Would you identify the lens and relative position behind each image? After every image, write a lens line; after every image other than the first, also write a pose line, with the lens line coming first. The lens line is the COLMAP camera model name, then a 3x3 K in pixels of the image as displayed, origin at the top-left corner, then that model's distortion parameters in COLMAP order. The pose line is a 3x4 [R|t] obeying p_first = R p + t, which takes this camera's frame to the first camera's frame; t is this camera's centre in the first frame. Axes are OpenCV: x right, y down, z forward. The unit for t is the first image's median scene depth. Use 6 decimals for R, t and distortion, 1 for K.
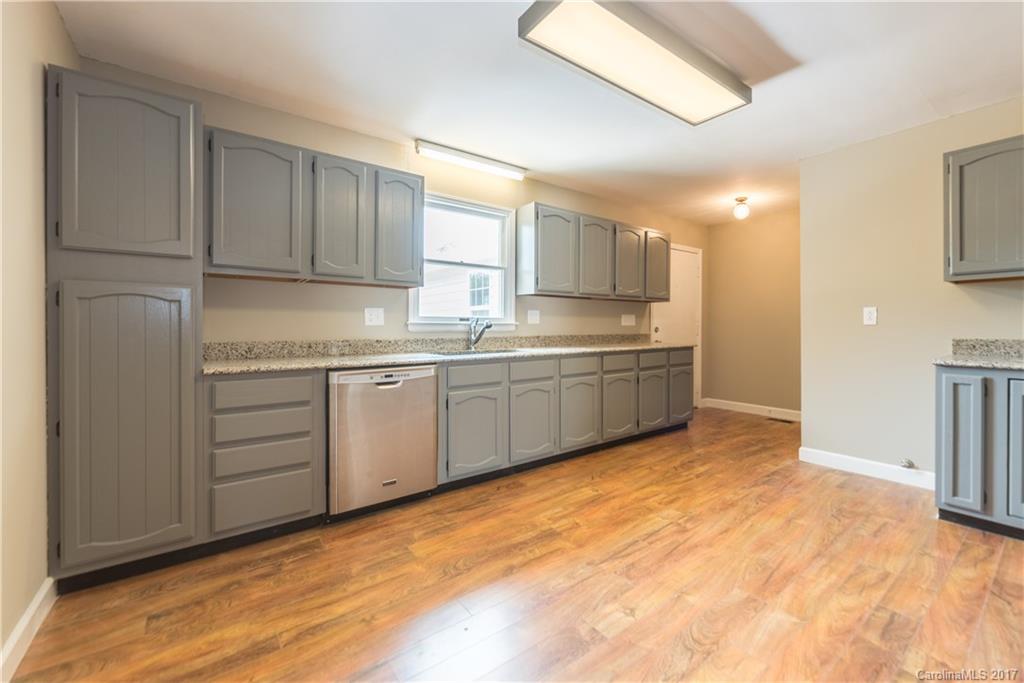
lens RADIAL K [[427.6, 0, 511.9], [0, 427.6, 330.7], [0, 0, 1]] dist [-0.000389, -0.000077]
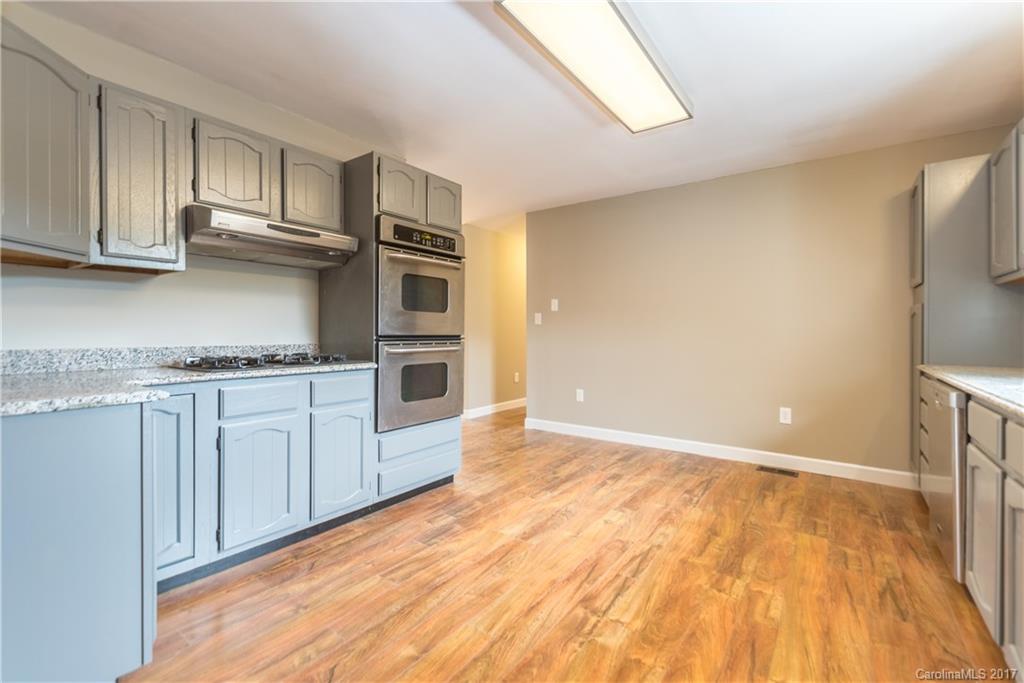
lens RADIAL K [[427.6, 0, 511.9], [0, 427.6, 330.7], [0, 0, 1]] dist [-0.000389, -0.000077]
pose [[-0.952243, -0.002694, -0.305331, 0.785768], [-0.005678, 0.999944, 0.008884, 0.004826], [0.305290, 0.010193, -0.952205, 1.740686]]
